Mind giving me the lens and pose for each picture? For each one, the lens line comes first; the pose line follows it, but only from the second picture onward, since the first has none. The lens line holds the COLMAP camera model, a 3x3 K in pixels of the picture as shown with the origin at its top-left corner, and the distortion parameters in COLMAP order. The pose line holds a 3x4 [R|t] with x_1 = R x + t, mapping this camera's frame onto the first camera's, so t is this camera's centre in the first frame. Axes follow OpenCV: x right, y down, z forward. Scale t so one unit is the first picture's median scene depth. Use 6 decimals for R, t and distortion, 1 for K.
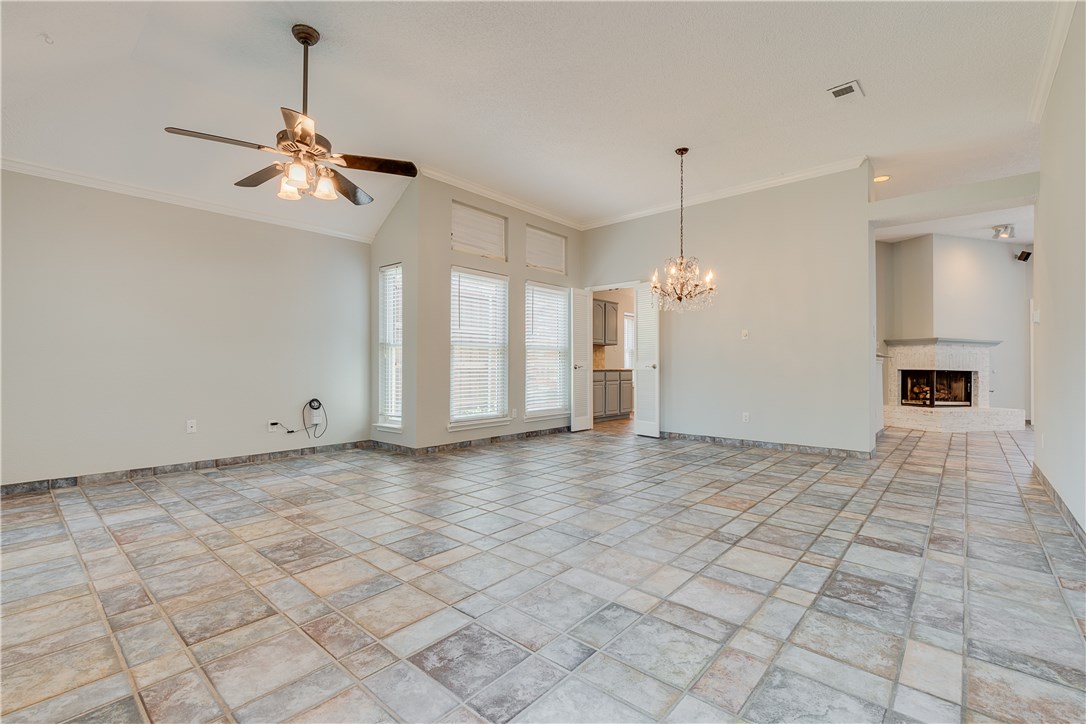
lens RADIAL K [[476.3, 0, 542.4], [0, 476.3, 360.2], [0, 0, 1]] dist [-0.000365, -0.001084]
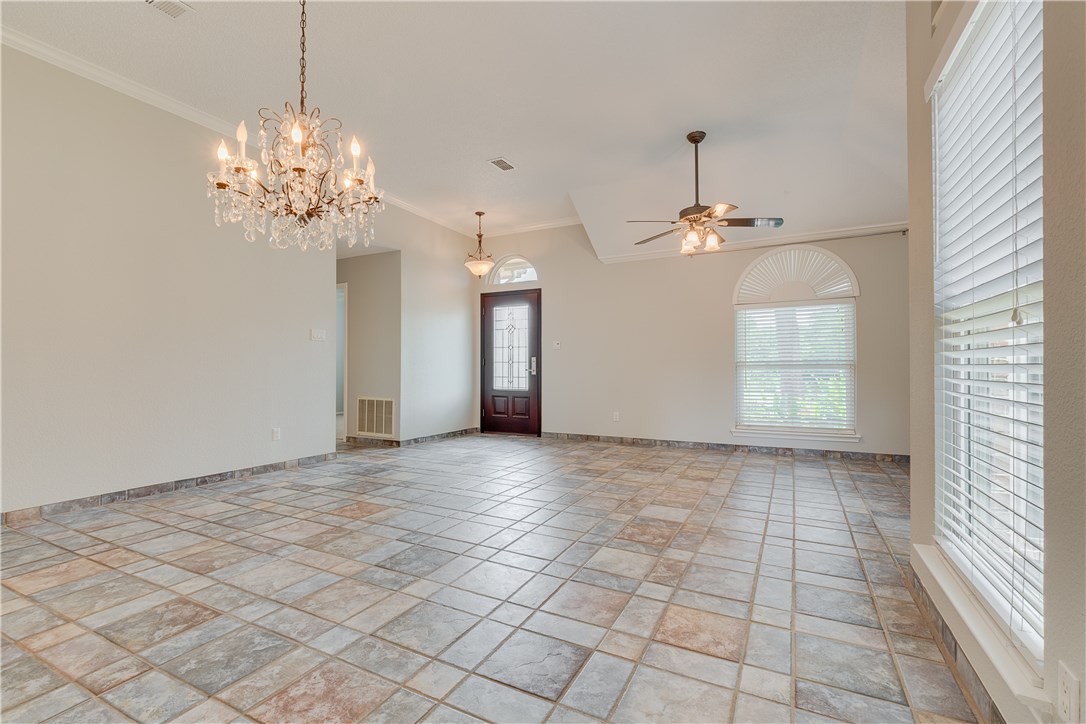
lens RADIAL K [[476.3, 0, 542.4], [0, 476.3, 360.2], [0, 0, 1]] dist [-0.000365, -0.001084]
pose [[-0.969704, -0.003204, -0.244263, 0.284926], [0.000868, 0.999862, -0.016562, 0.006286], [0.244282, -0.016272, -0.969568, 2.191753]]
